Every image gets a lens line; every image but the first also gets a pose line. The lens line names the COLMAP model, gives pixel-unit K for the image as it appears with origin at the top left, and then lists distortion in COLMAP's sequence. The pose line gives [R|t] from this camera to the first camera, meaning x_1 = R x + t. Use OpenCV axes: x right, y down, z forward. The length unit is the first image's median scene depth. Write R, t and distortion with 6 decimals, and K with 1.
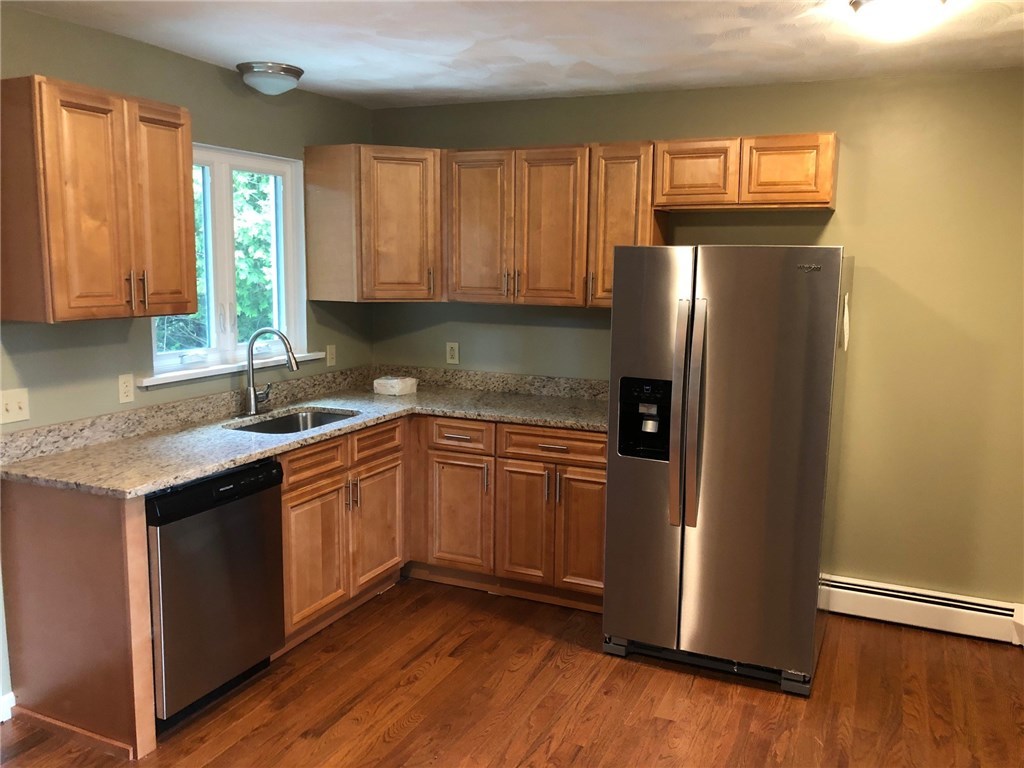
lens RADIAL K [[850.3, 0, 512.8], [0, 850.3, 374.3], [0, 0, 1]] dist [0.088759, -0.058802]
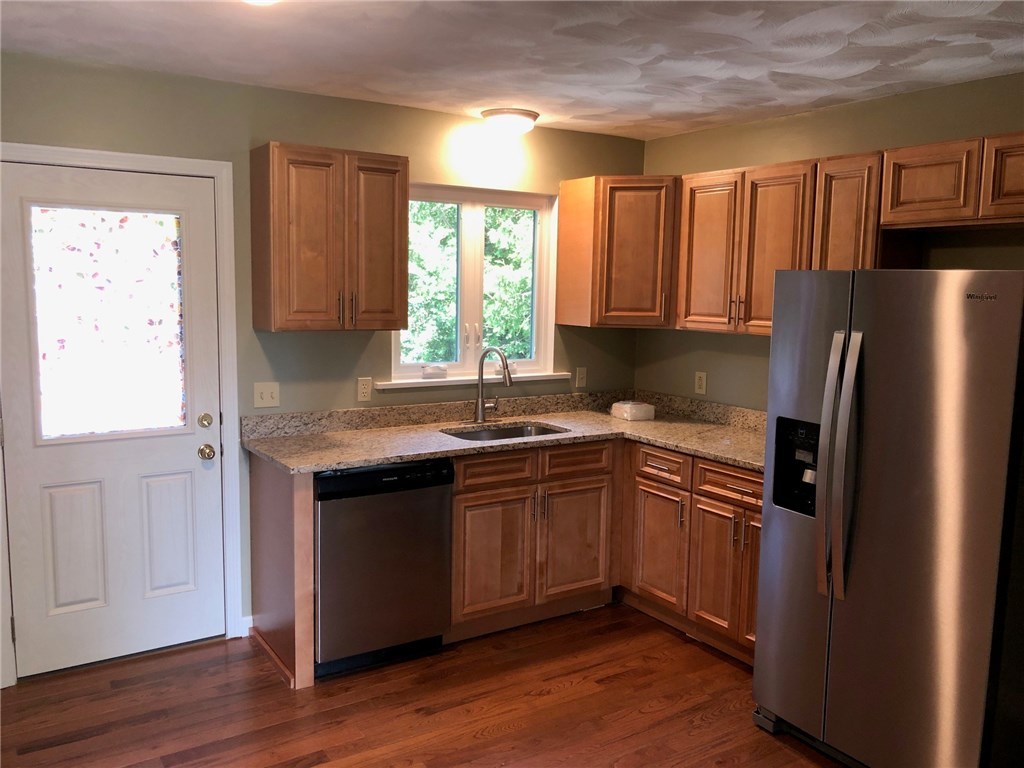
lens RADIAL K [[850.3, 0, 512.4], [0, 850.3, 375.6], [0, 0, 1]] dist [0.088759, -0.058802]
pose [[0.851841, 0.065251, -0.519720, 0.338915], [-0.082219, 0.996568, -0.009641, -0.008390], [0.517307, 0.050944, 0.854282, 0.079214]]
